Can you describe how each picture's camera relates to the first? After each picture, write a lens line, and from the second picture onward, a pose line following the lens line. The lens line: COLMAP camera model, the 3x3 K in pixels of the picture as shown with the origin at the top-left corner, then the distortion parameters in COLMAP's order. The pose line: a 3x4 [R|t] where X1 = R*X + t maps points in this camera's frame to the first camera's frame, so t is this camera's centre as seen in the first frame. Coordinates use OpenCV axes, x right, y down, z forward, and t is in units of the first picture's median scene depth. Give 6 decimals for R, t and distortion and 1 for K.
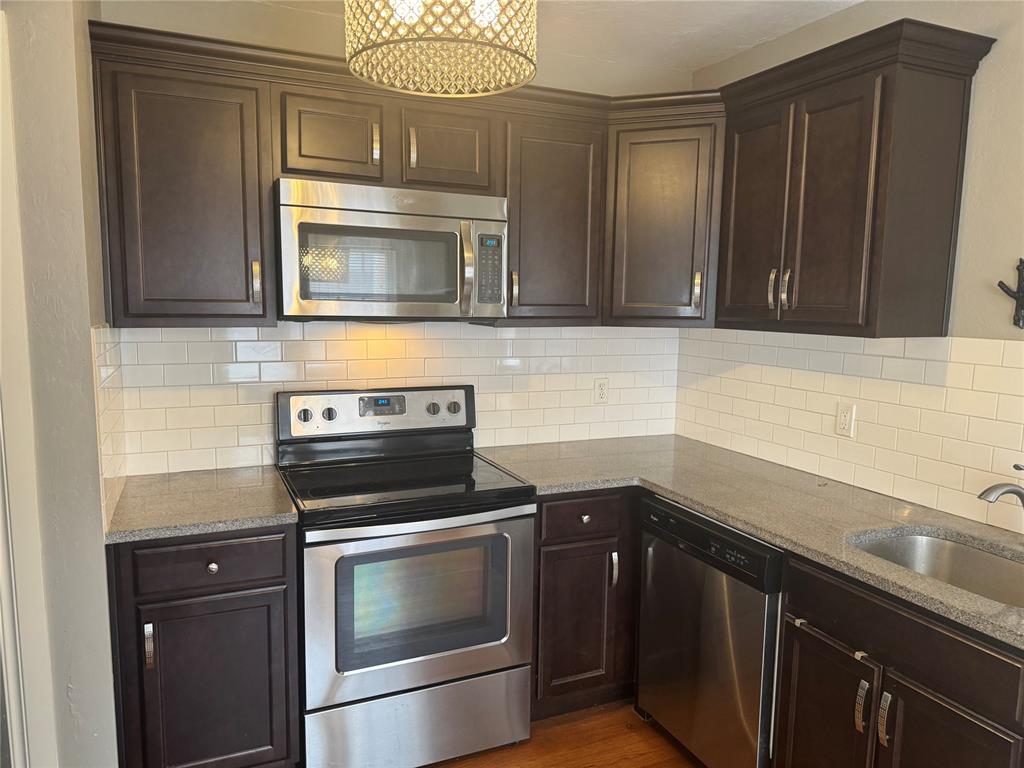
lens RADIAL K [[714.5, 0, 512.0], [0, 714.5, 384.0], [0, 0, 1]] dist [0.078995, -0.085518]
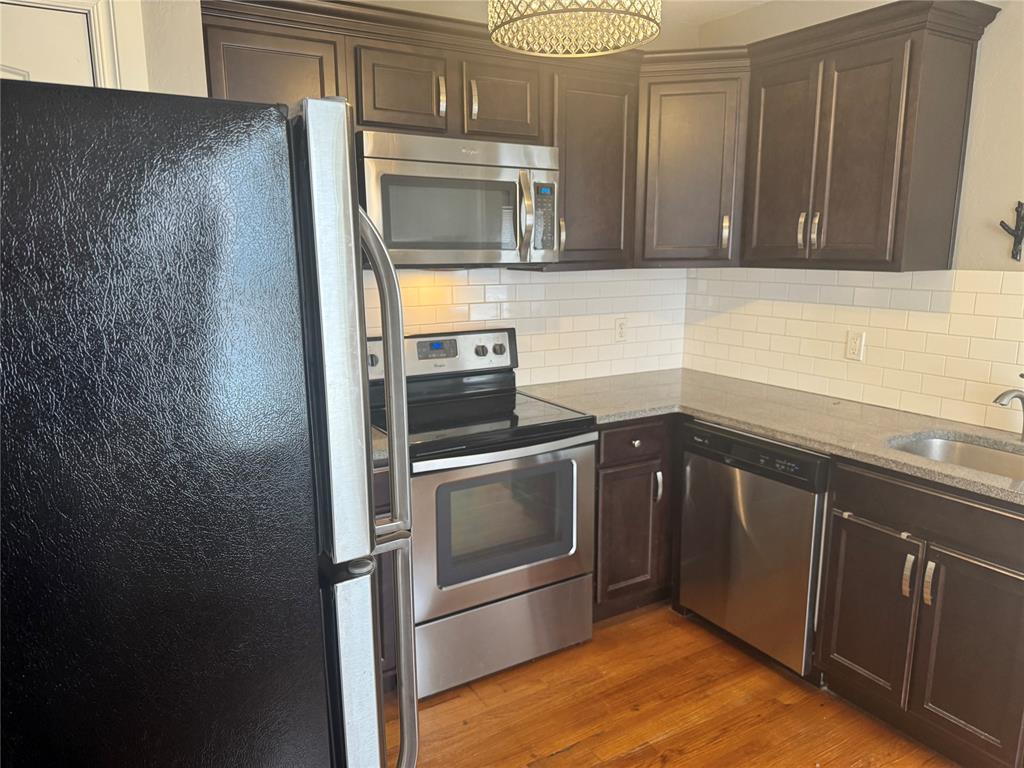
lens RADIAL K [[722.0, 0, 512.0], [0, 722.0, 384.0], [0, 0, 1]] dist [0.074113, -0.078990]
pose [[0.992011, -0.040913, 0.119329, -0.219060], [0.032389, 0.996841, 0.072521, 0.008323], [-0.121919, -0.068077, 0.990203, -0.081800]]
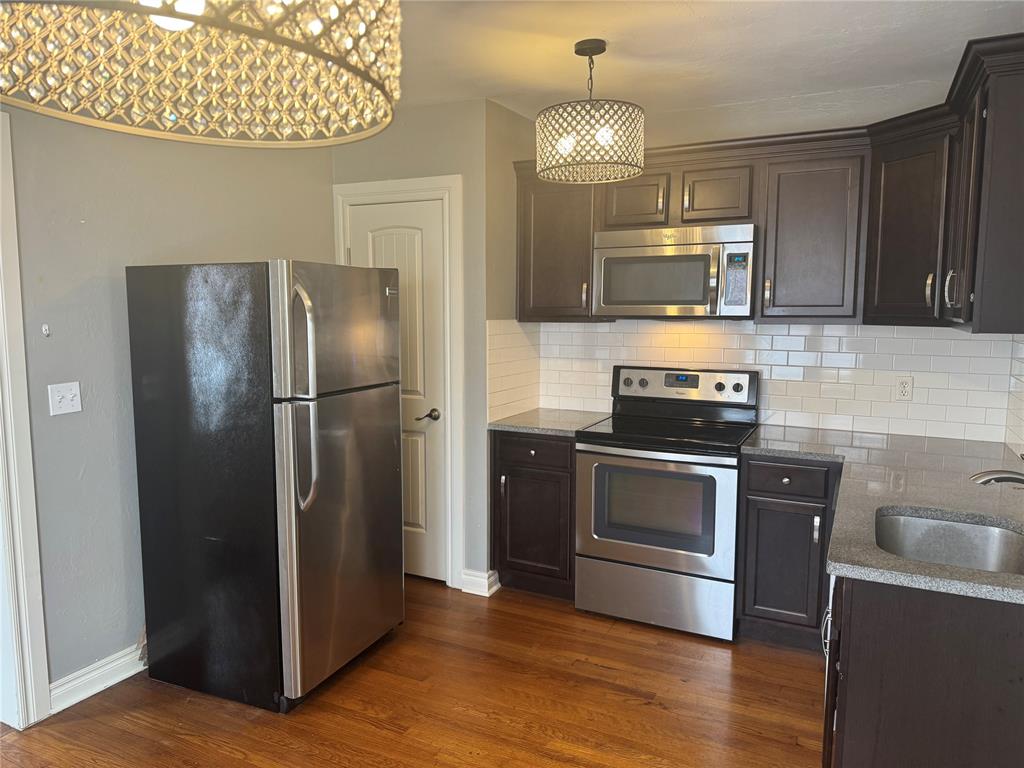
lens RADIAL K [[722.0, 0, 512.0], [0, 722.0, 384.0], [0, 0, 1]] dist [0.074113, -0.078990]
pose [[0.634079, 0.068565, -0.770223, 0.756012], [-0.085653, 0.996159, 0.018165, 0.042633], [0.768510, 0.054454, 0.637516, -0.161807]]
